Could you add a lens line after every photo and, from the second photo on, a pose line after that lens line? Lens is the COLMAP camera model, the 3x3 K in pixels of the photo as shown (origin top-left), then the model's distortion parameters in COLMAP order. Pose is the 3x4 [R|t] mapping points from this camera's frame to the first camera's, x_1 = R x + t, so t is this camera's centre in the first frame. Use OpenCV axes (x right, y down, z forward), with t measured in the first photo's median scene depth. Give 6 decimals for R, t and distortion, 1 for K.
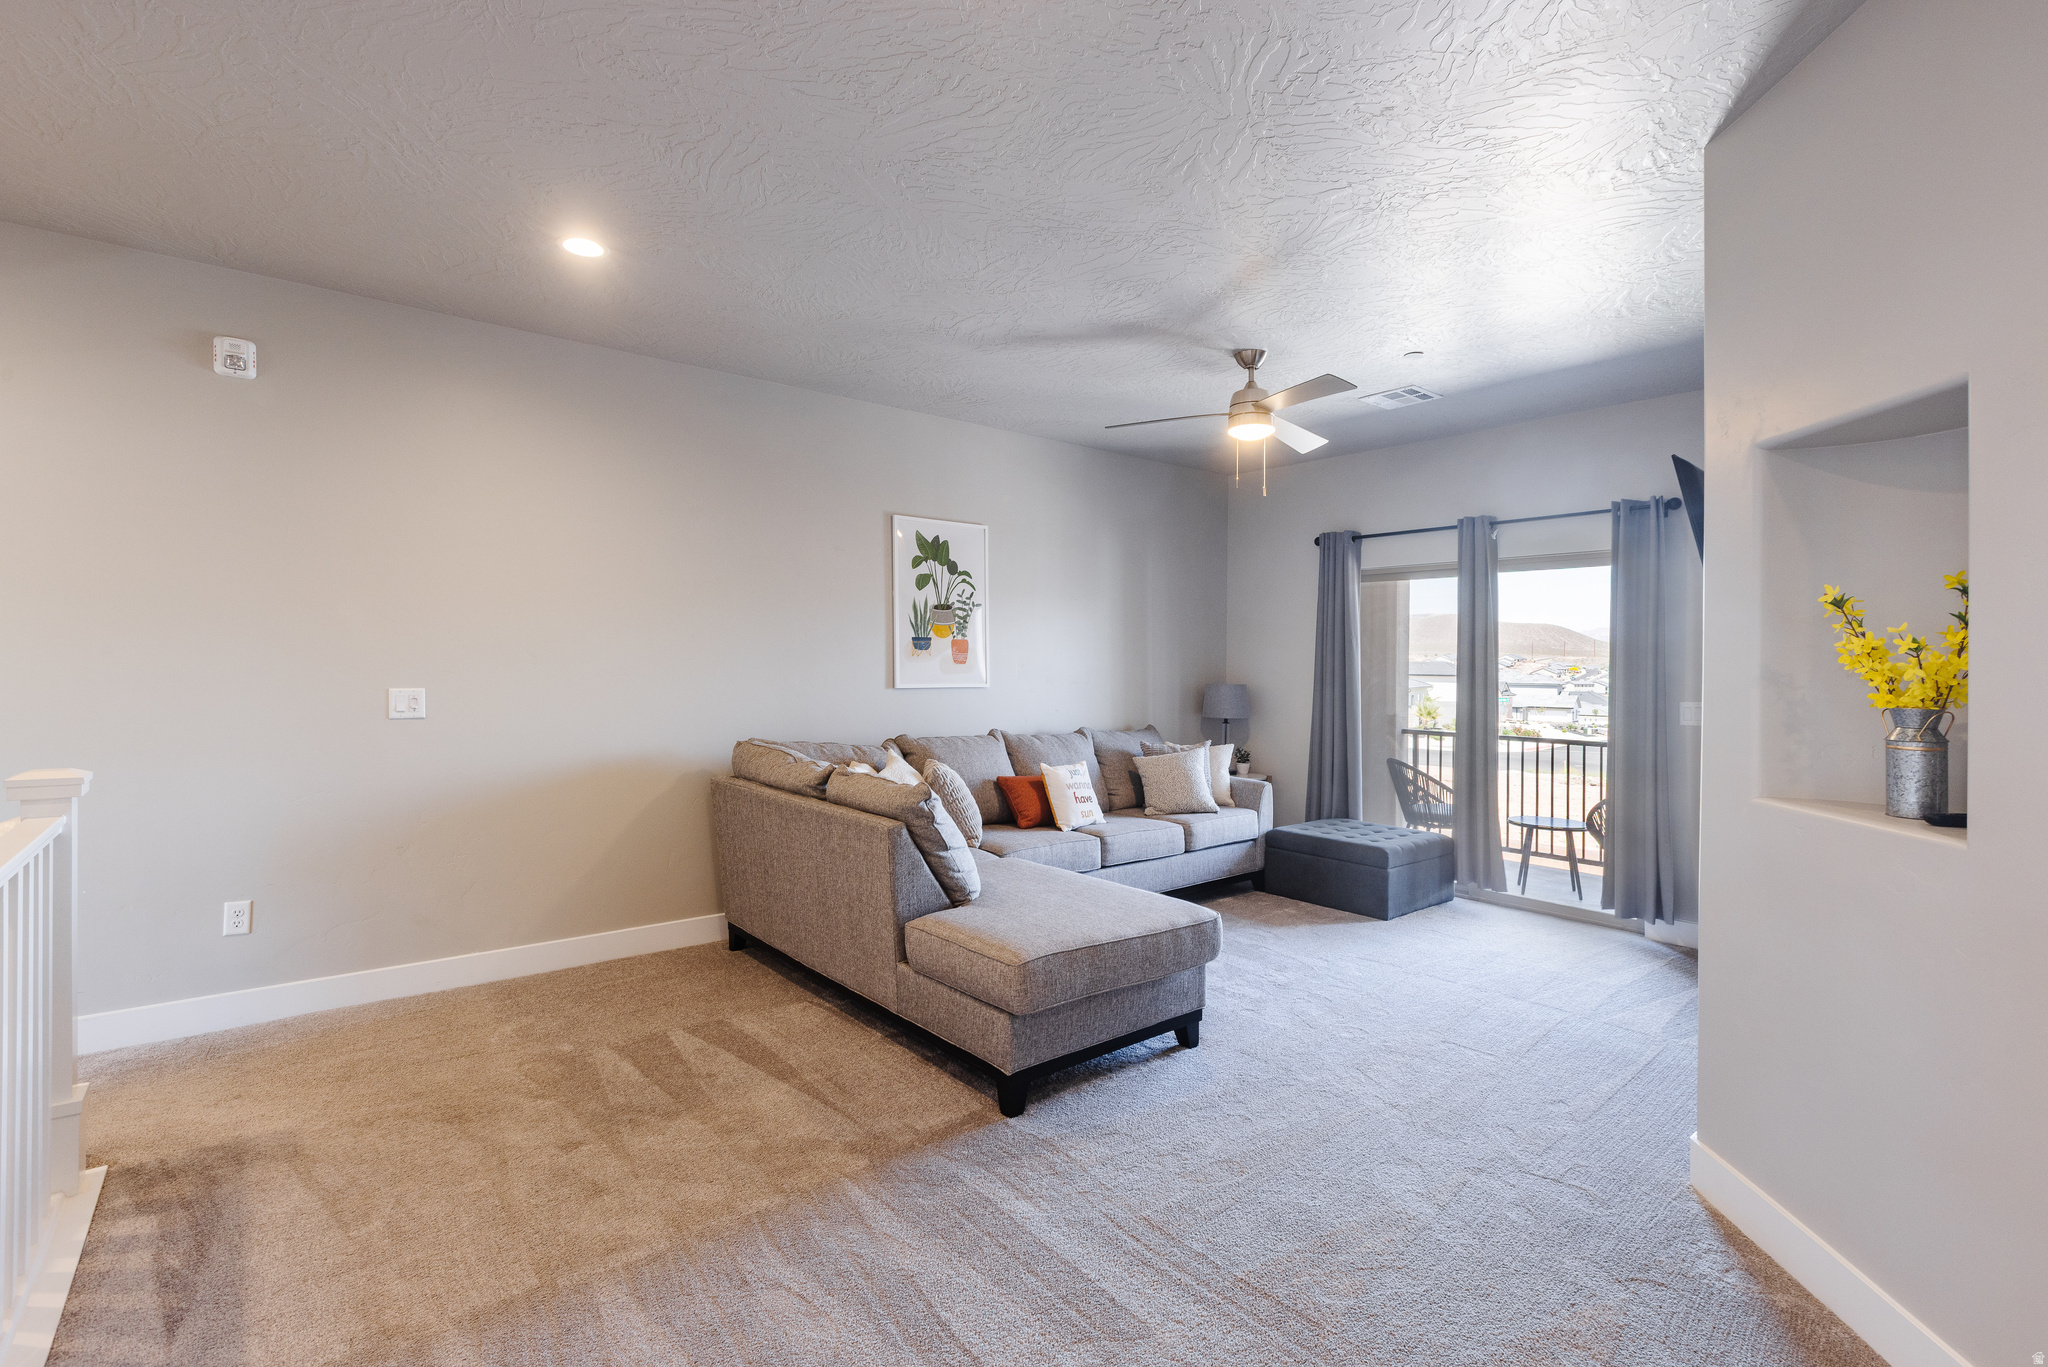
lens RADIAL K [[937.5, 0, 1025.4], [0, 937.5, 670.4], [0, 0, 1]] dist [0.003684, -0.000912]
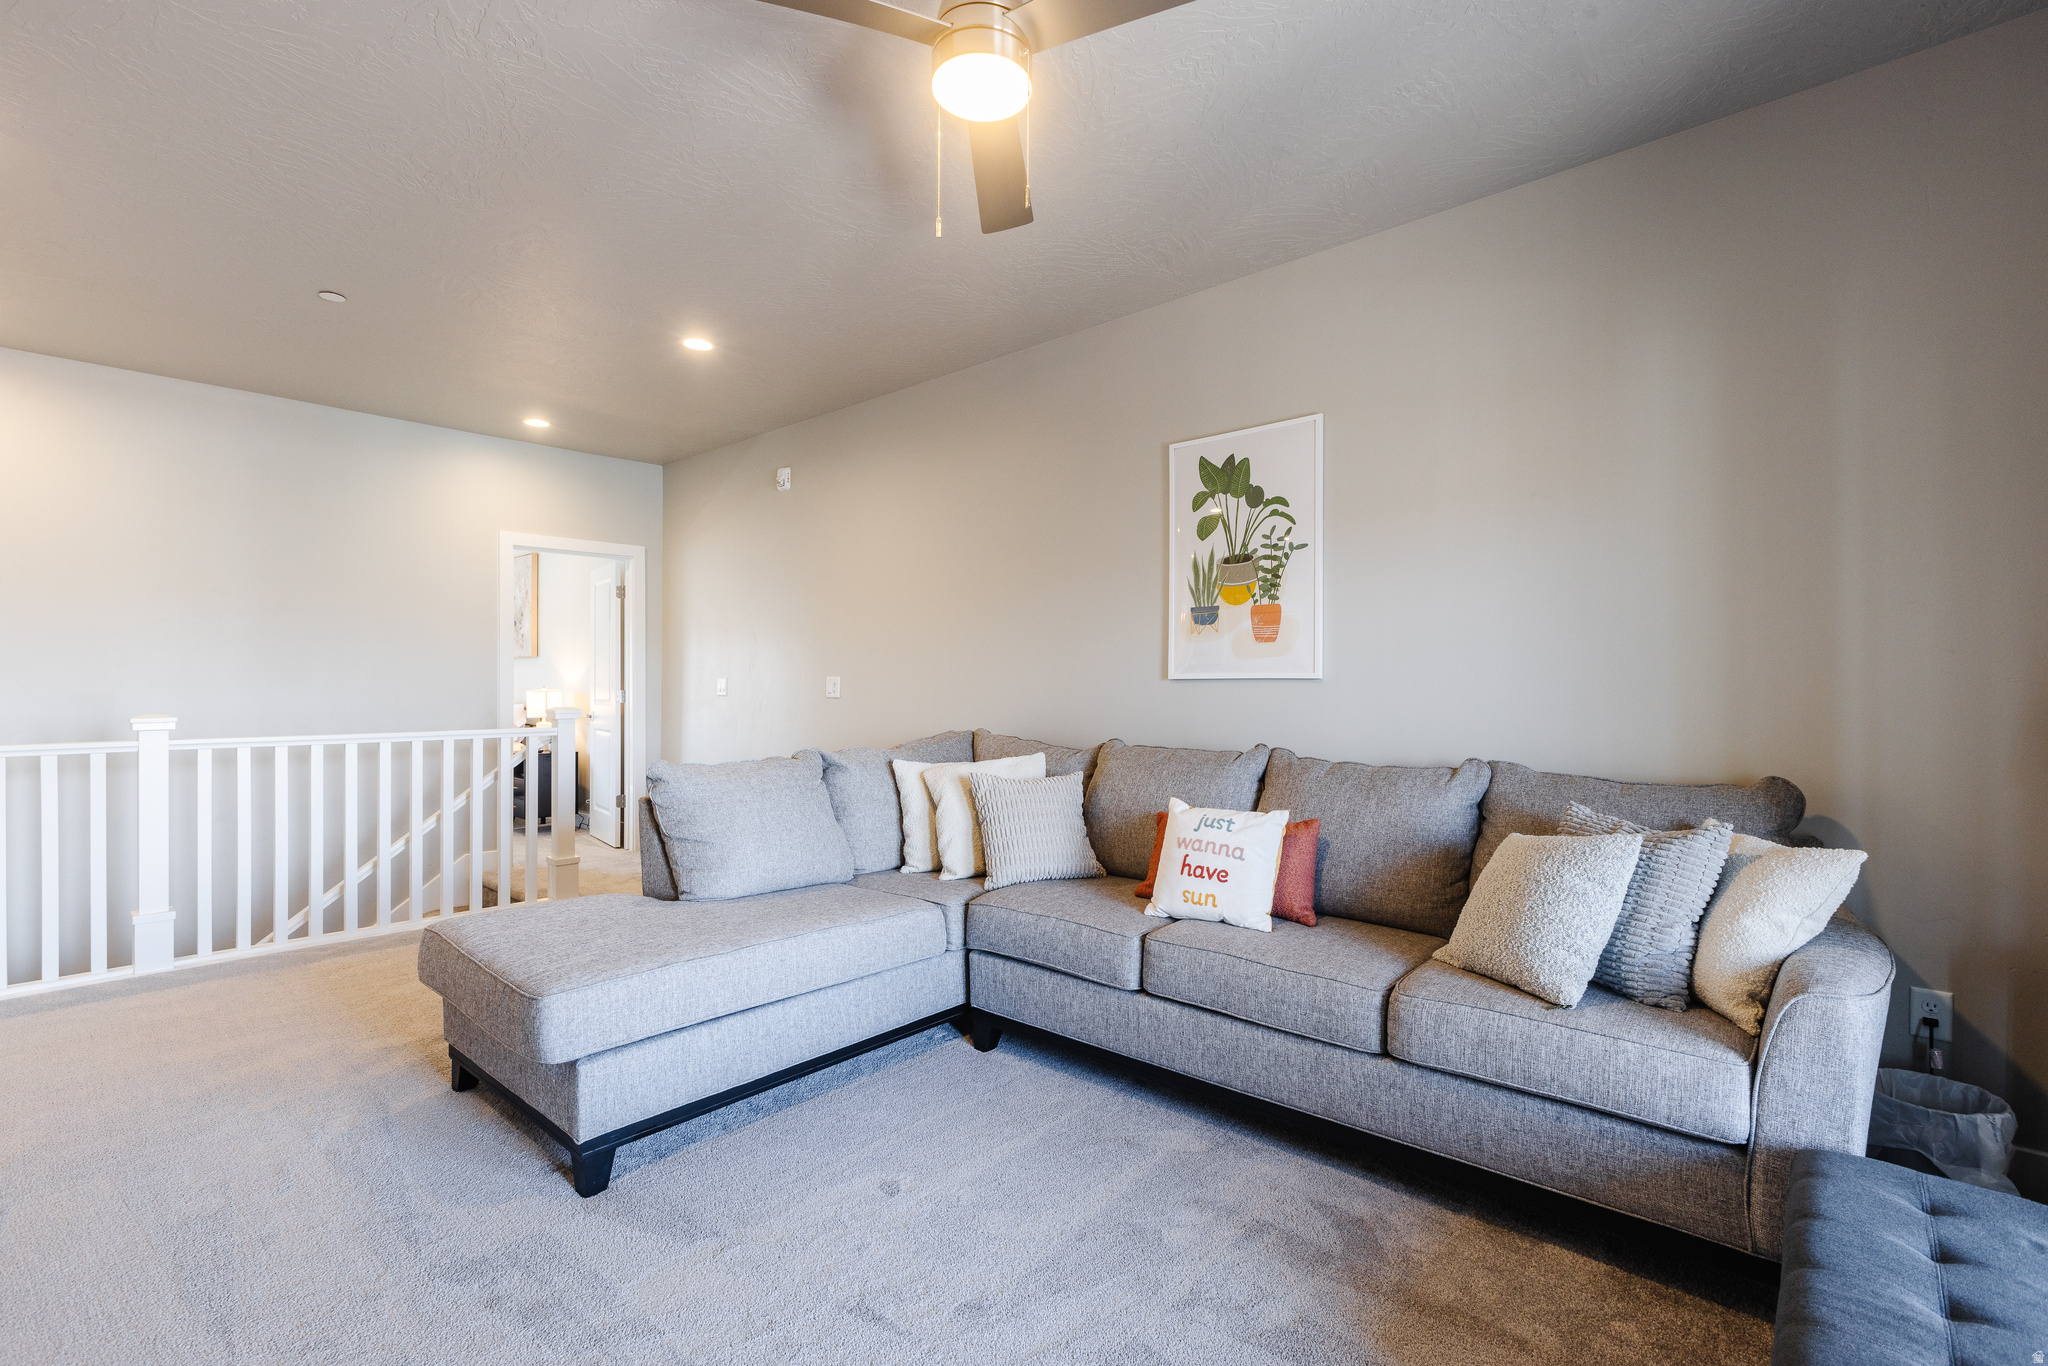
lens RADIAL K [[937.5, 0, 1024.3], [0, 937.5, 691.6], [0, 0, 1]] dist [0.003684, -0.000912]
pose [[0.142078, -0.000794, -0.989855, 0.555948], [-0.006132, 0.999980, -0.001682, 0.029623], [0.989836, 0.006309, 0.142070, 0.756128]]
